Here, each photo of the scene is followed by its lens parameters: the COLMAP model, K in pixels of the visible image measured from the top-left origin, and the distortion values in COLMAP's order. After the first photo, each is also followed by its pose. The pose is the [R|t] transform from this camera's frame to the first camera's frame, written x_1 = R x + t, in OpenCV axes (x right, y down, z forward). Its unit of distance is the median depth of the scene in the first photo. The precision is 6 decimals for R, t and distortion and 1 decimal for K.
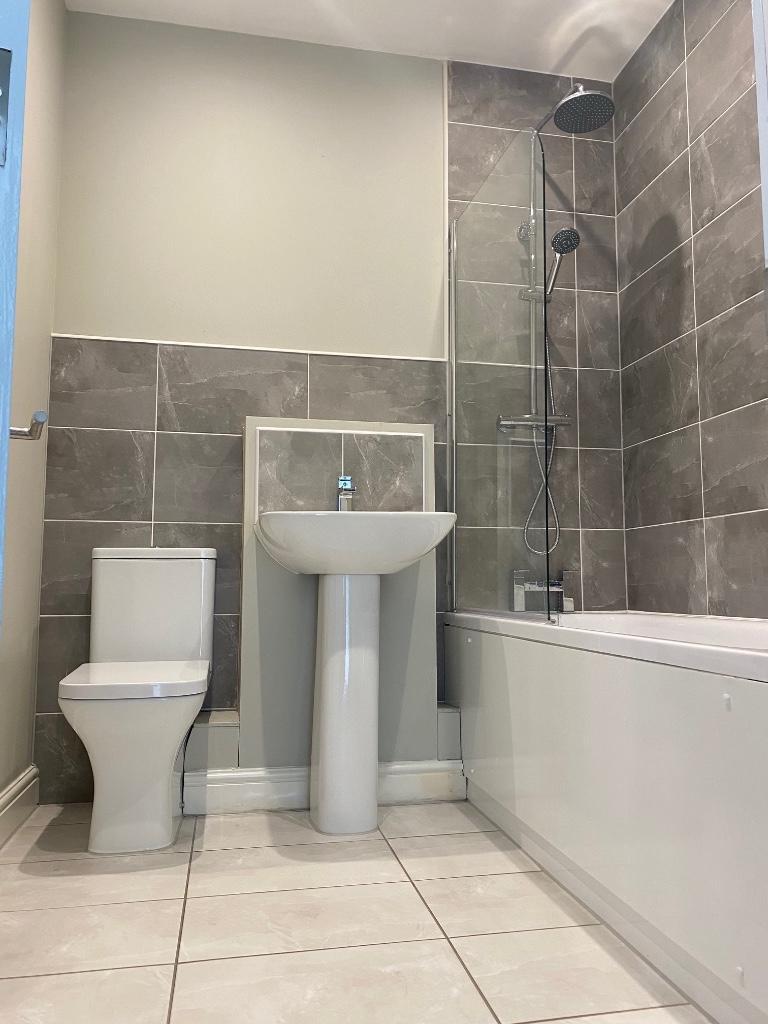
lens RADIAL K [[785.4, 0, 384.2], [0, 785.4, 508.9], [0, 0, 1]] dist [0.032627, -0.035132]
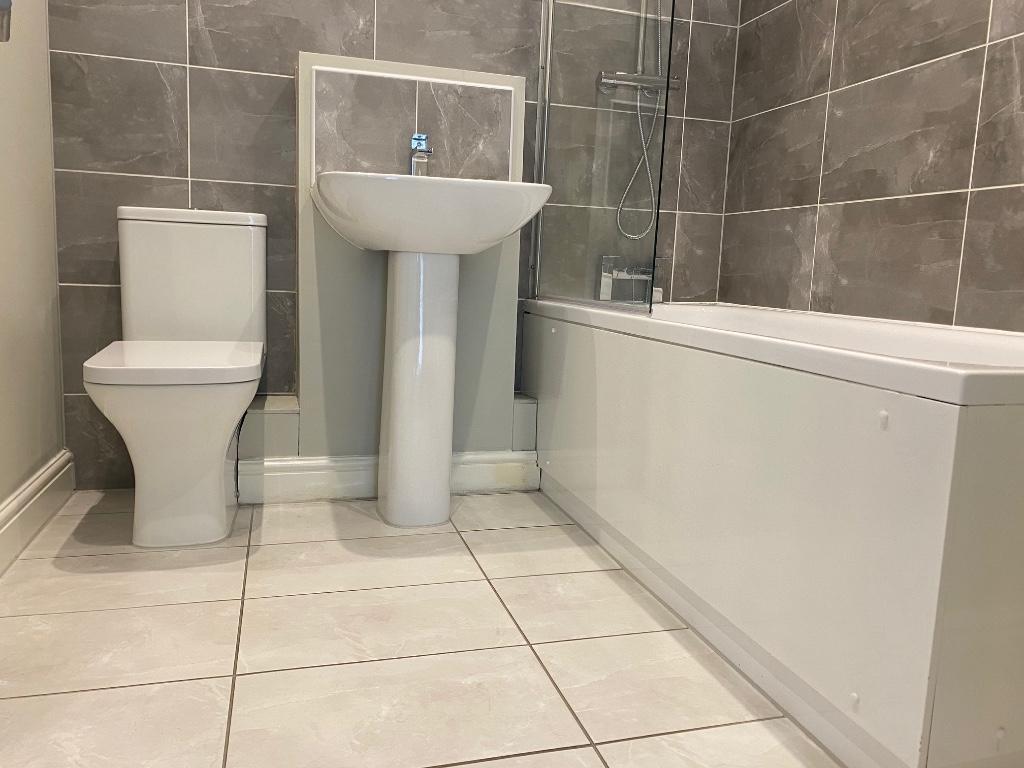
lens RADIAL K [[785.4, 0, 519.1], [0, 785.4, 384.6], [0, 0, 1]] dist [0.032627, -0.035132]
pose [[0.994781, 0.025890, 0.098692, -0.020596], [-0.049239, 0.968999, 0.242108, 0.009127], [-0.089364, -0.245703, 0.965217, 0.102333]]
